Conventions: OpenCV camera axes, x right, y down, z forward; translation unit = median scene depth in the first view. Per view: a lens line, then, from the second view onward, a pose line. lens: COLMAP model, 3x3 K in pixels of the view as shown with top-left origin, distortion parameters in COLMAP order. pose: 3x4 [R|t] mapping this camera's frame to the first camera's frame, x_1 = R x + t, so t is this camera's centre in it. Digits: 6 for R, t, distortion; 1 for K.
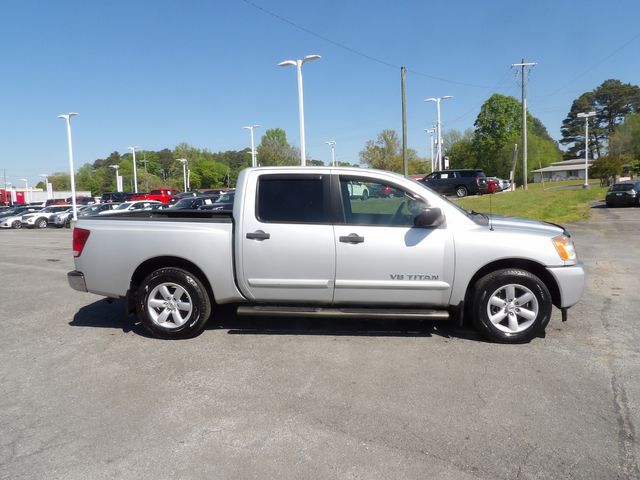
lens RADIAL K [[454.4, 0, 325.2], [0, 454.4, 234.5], [0, 0, 1]] dist [-0.035940, 0.040475]
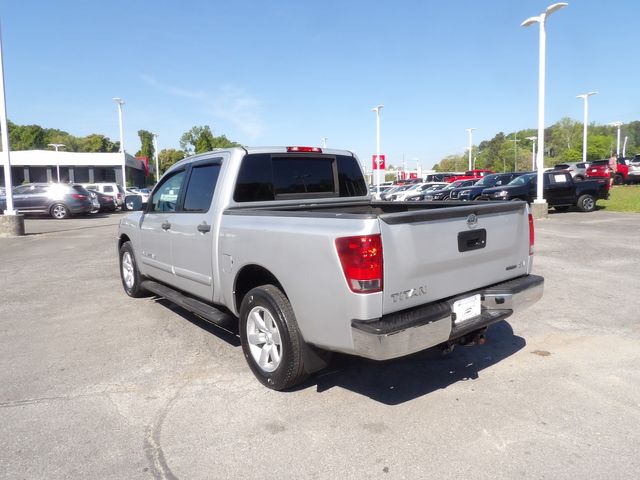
lens RADIAL K [[453.2, 0, 322.0], [0, 453.2, 233.2], [0, 0, 1]] dist [-0.029991, 0.035039]
pose [[0.680903, 0.088297, -0.727032, 0.060031], [-0.058128, 0.996090, 0.066534, -0.003696], [0.730064, -0.003043, 0.683372, 0.028364]]
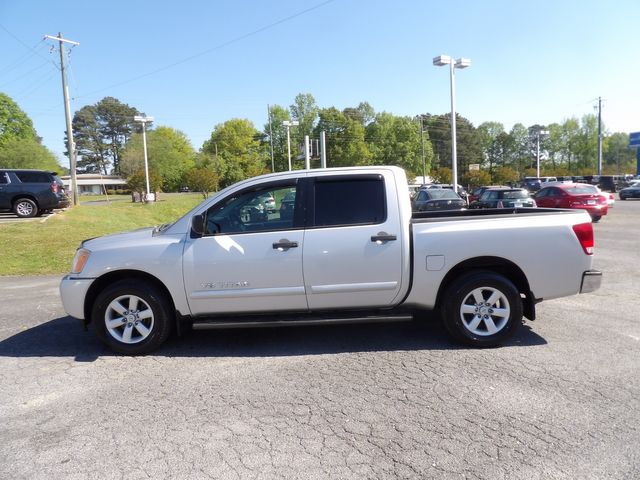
lens RADIAL K [[454.4, 0, 325.2], [0, 454.4, 234.5], [0, 0, 1]] dist [-0.035940, 0.040475]
pose [[0.513999, -0.052959, 0.856155, 0.000852], [0.084834, 0.996338, 0.010700, -0.010246], [-0.853586, 0.067132, 0.516609, 0.115413]]
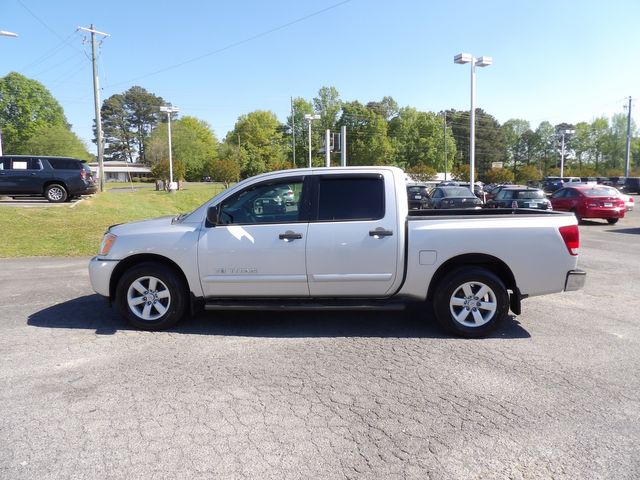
lens RADIAL K [[453.9, 0, 323.0], [0, 453.9, 233.7], [0, 0, 1]] dist [-0.032069, 0.035548]
pose [[0.555818, -0.045829, 0.830040, -0.001657], [0.051709, 0.998452, 0.020501, -0.010175], [-0.829694, 0.031526, 0.557327, 0.111667]]
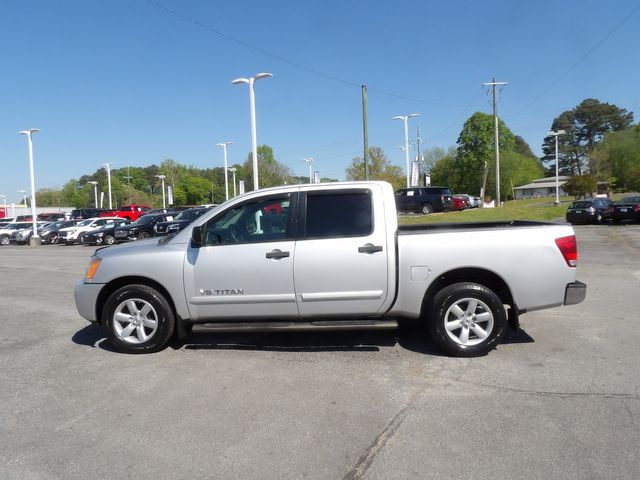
lens RADIAL K [[453.9, 0, 323.0], [0, 453.9, 233.7], [0, 0, 1]] dist [-0.032069, 0.035548]
pose [[0.999858, 0.000637, 0.016843, 0.016827], [-0.000006, 0.999298, -0.037472, -0.000606], [-0.016855, 0.037467, 0.999156, 0.001471]]
